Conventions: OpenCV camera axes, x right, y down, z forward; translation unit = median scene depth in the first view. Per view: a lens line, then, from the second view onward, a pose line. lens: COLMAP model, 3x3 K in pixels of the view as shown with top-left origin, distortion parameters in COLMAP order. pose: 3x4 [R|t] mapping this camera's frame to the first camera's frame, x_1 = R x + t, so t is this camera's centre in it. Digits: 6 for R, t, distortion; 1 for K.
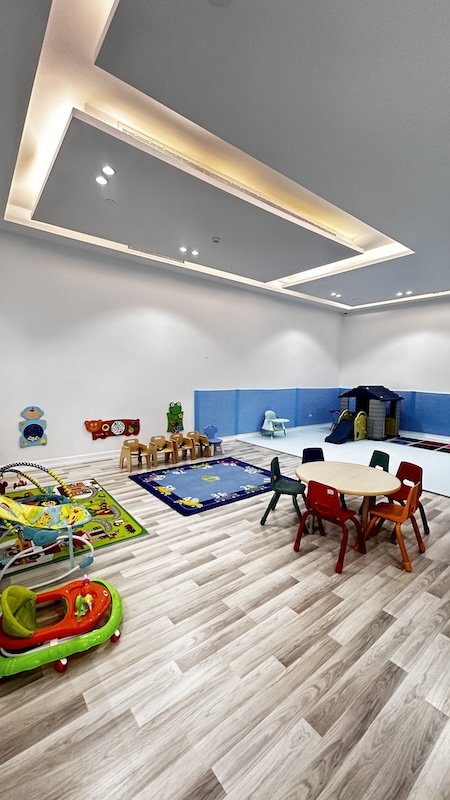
lens RADIAL K [[321.5, 0, 225.0], [0, 321.5, 400.0], [0, 0, 1]] dist [-0.001491, -0.000145]
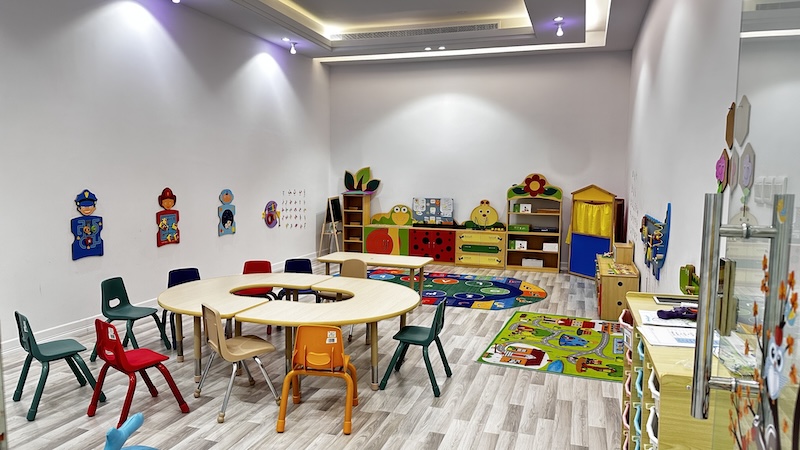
lens RADIAL K [[566.6, 0, 400.0], [0, 566.6, 225.0], [0, 0, 1]] dist [0.008728, 0.002022]
pose [[-0.530750, -0.107117, 0.840732, -1.232273], [0.036160, 0.988216, 0.148735, -0.163528], [-0.846757, 0.109342, -0.520622, 1.711856]]
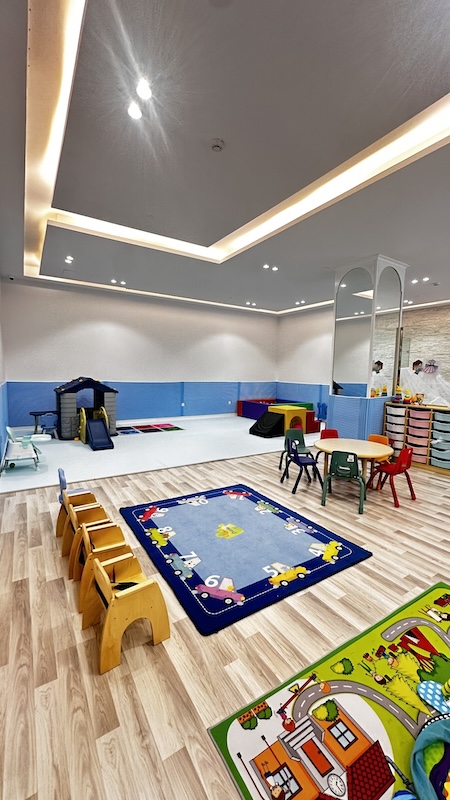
lens RADIAL K [[321.5, 0, 225.0], [0, 321.5, 400.0], [0, 0, 1]] dist [-0.001491, -0.000145]
pose [[0.092670, -0.105270, 0.990116, -0.702670], [0.060394, 0.993159, 0.099940, -0.087699], [-0.993864, 0.050536, 0.098394, 0.995561]]
